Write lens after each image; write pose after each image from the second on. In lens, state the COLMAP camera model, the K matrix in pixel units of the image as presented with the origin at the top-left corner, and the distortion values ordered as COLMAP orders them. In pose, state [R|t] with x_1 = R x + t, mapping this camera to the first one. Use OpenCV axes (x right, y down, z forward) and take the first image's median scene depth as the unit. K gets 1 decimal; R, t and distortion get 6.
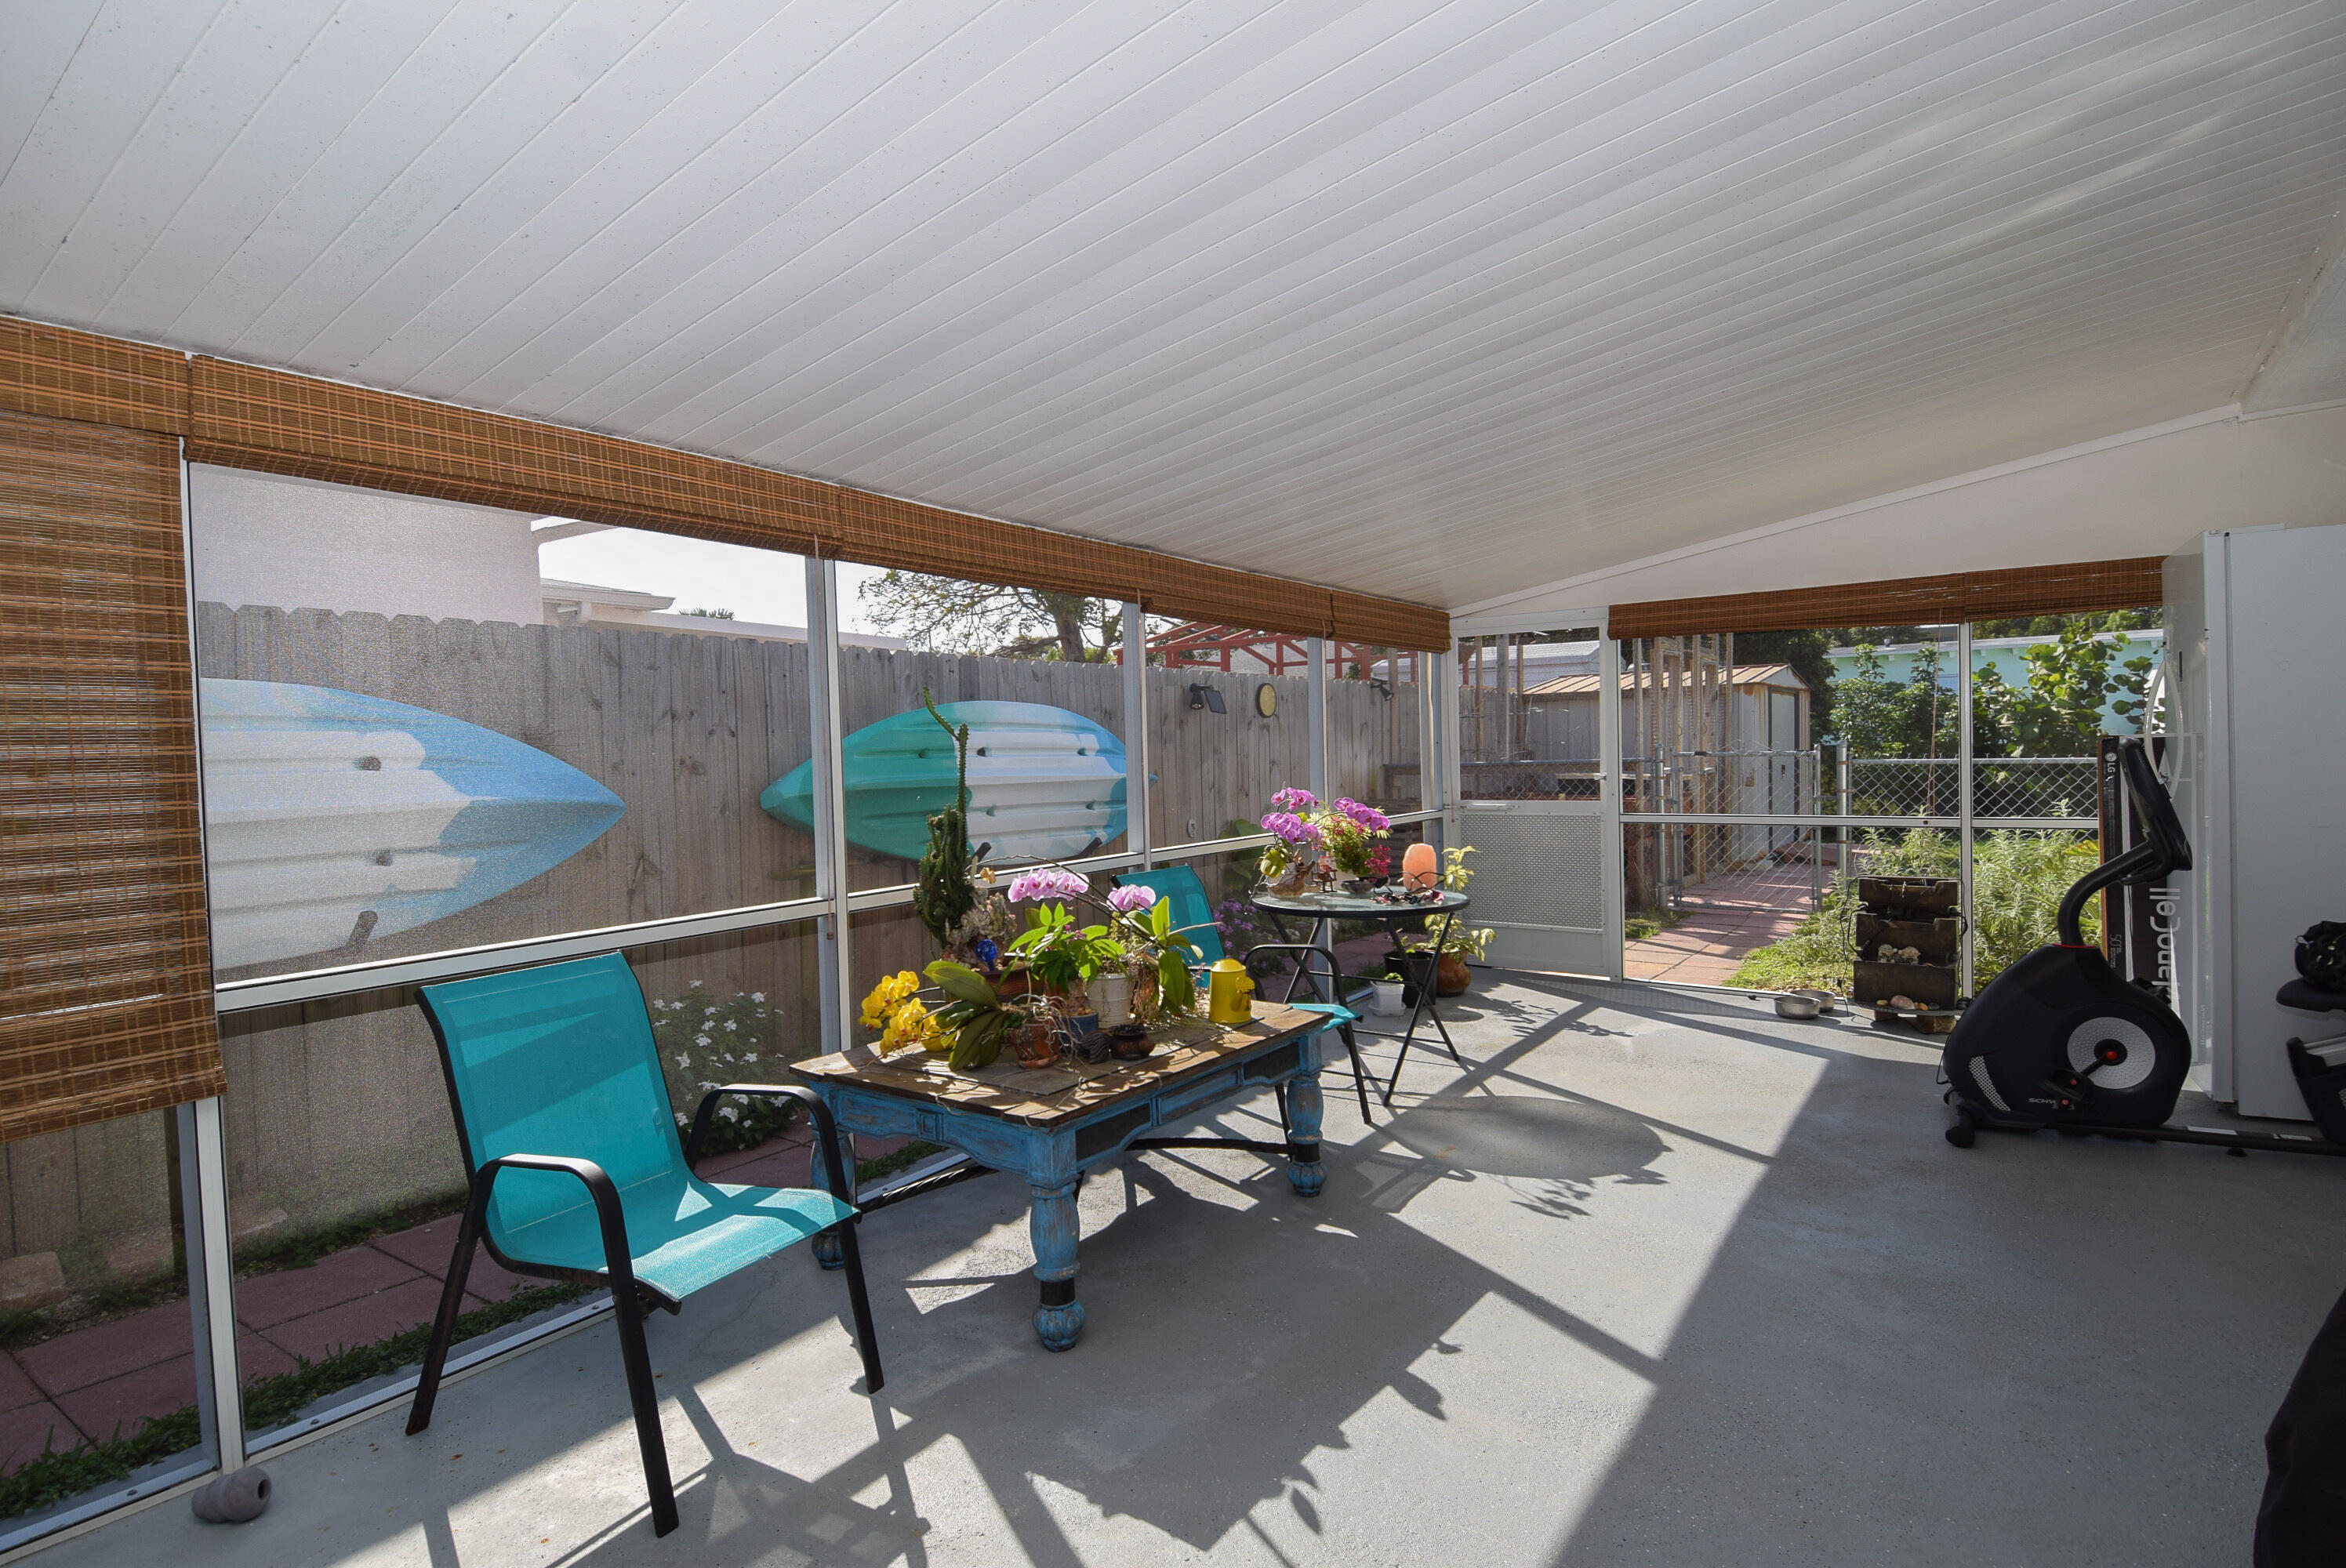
lens RADIAL K [[1225.0, 0, 1168.8], [0, 1225.0, 787.2], [0, 0, 1]] dist [0.036838, -0.042210]
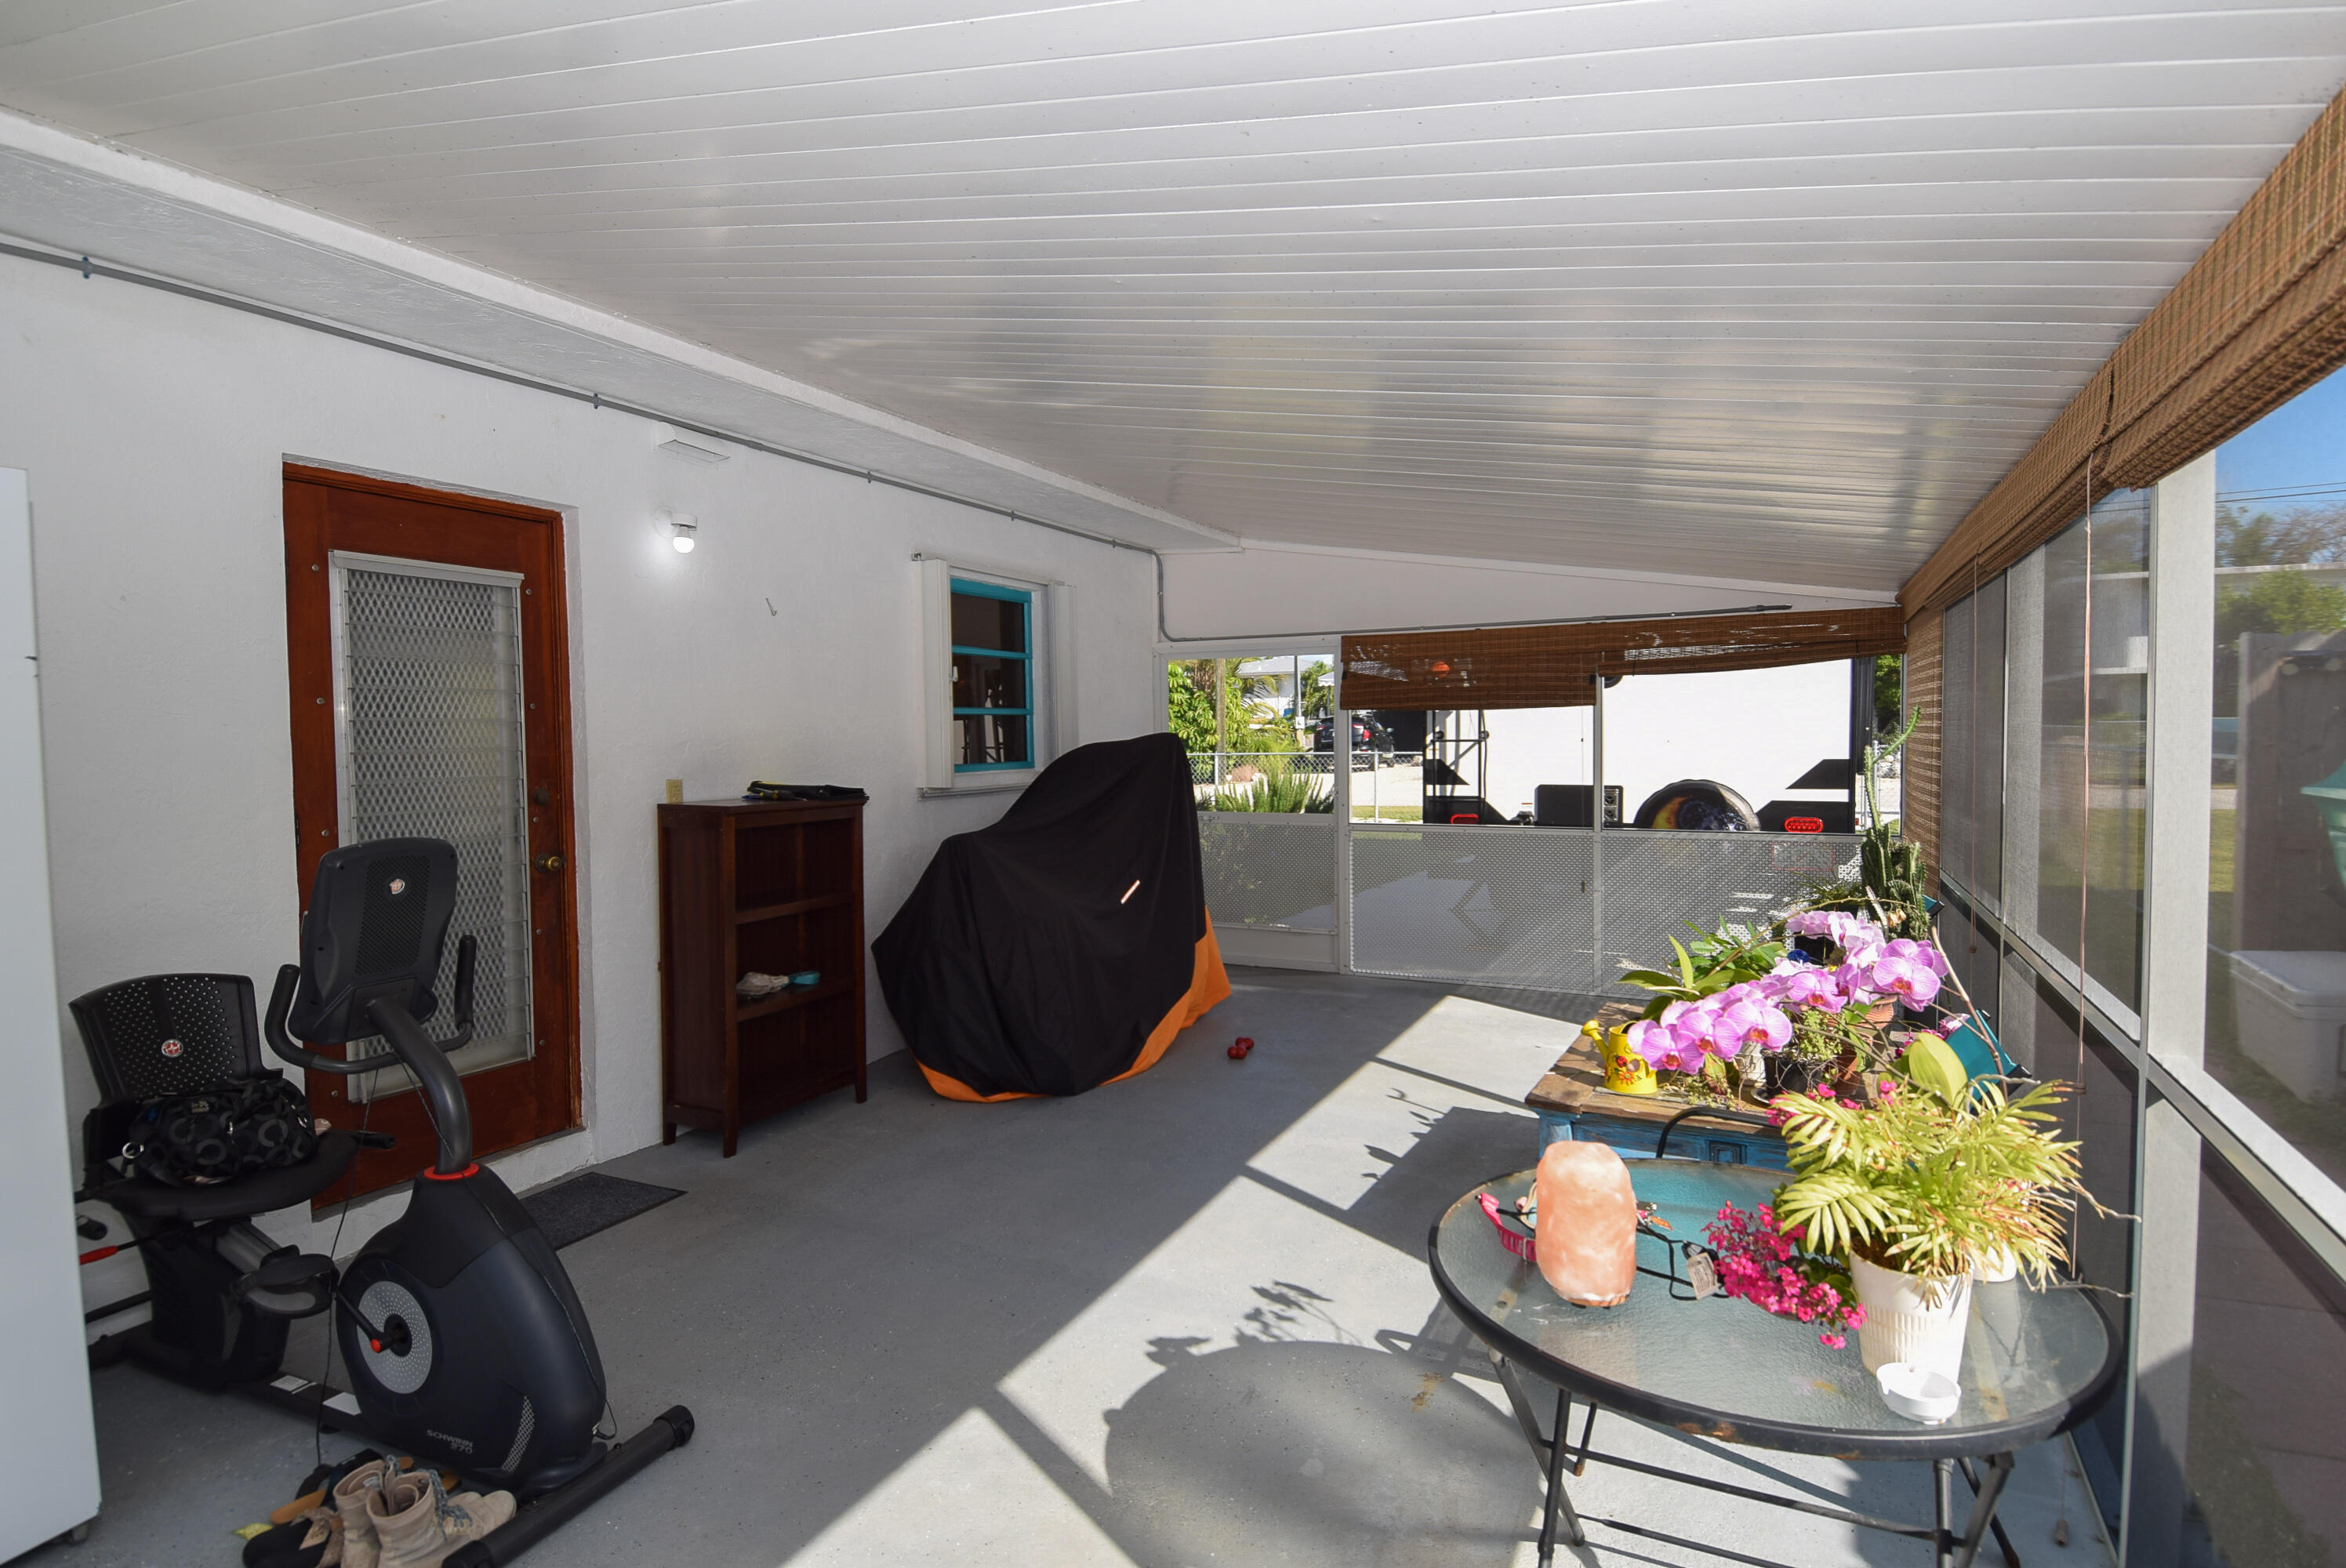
lens RADIAL K [[1225.0, 0, 1168.8], [0, 1225.0, 787.2], [0, 0, 1]] dist [0.036838, -0.042210]
pose [[-0.988657, 0.048871, -0.142020, 0.500409], [0.039303, 0.996813, 0.069414, -0.105671], [0.144960, 0.063045, -0.987427, 1.829878]]
